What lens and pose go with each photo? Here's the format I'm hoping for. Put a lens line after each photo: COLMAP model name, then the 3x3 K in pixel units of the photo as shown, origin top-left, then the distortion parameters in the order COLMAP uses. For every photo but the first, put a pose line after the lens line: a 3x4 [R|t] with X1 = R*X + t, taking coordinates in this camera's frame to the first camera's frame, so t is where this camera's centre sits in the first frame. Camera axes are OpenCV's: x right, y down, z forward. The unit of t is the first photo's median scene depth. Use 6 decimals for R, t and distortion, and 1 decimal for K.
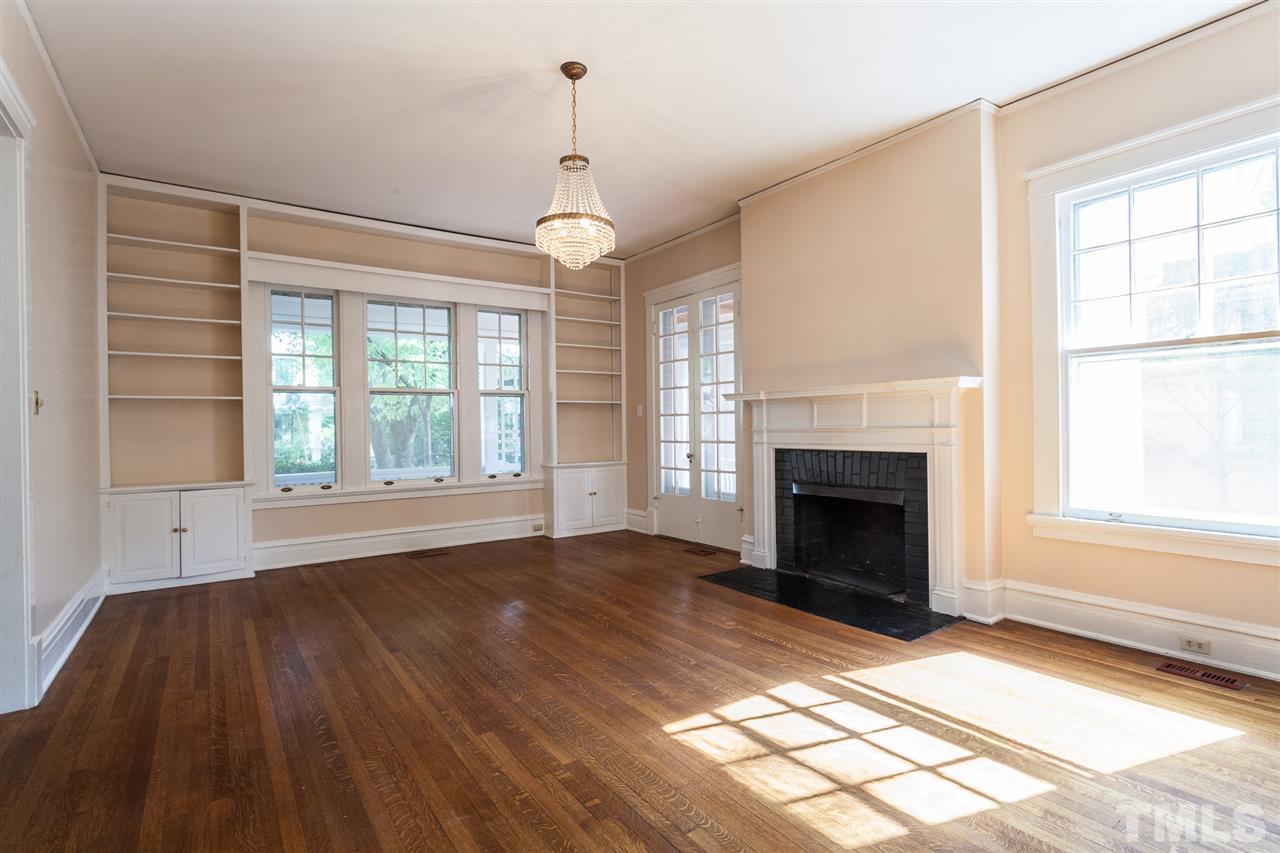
lens RADIAL K [[621.4, 0, 637.2], [0, 621.4, 421.3], [0, 0, 1]] dist [0.001737, -0.000480]
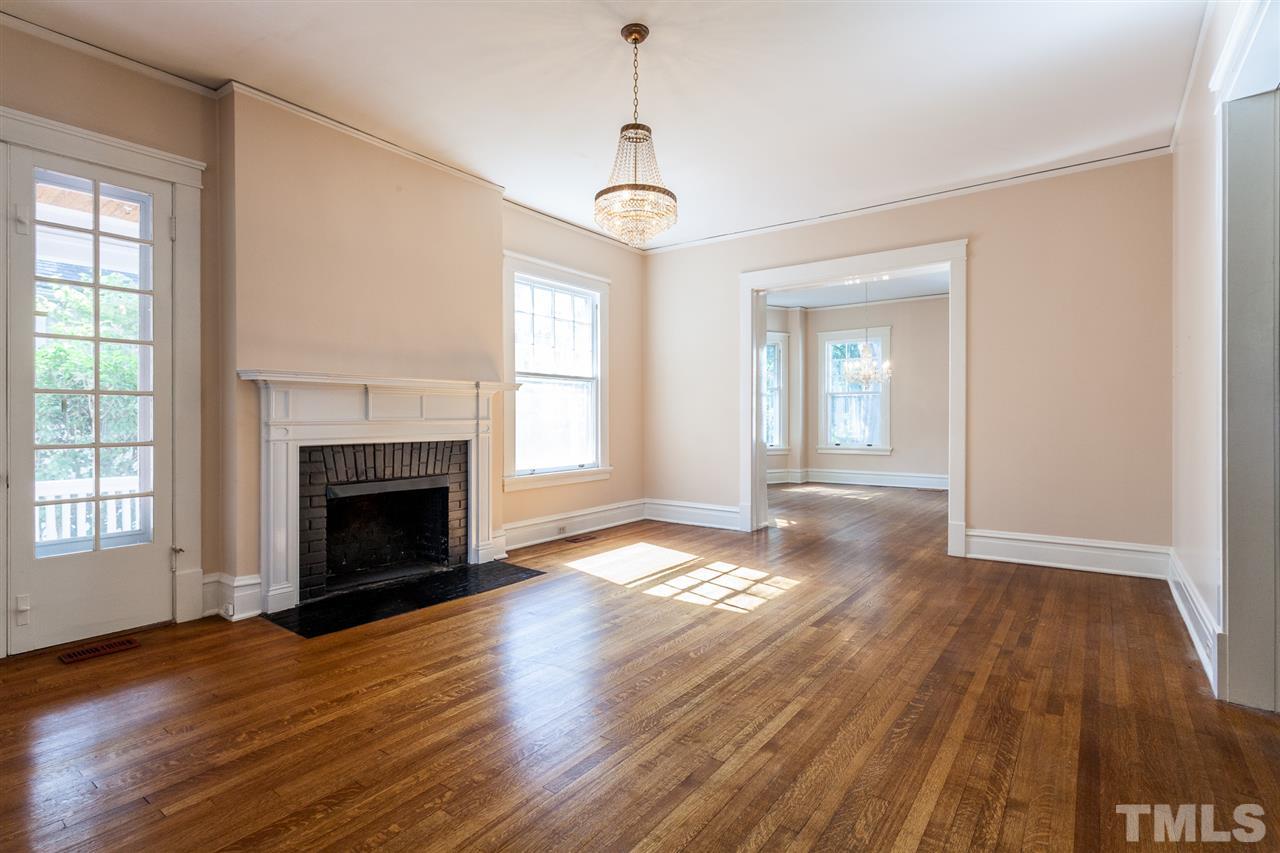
lens RADIAL K [[621.4, 0, 639.5], [0, 621.4, 428.0], [0, 0, 1]] dist [0.001737, -0.000480]
pose [[-0.326940, -0.001866, 0.945043, -1.097882], [-0.001667, 0.999998, 0.001397, 0.032909], [-0.945043, -0.001119, -0.326943, 1.462612]]
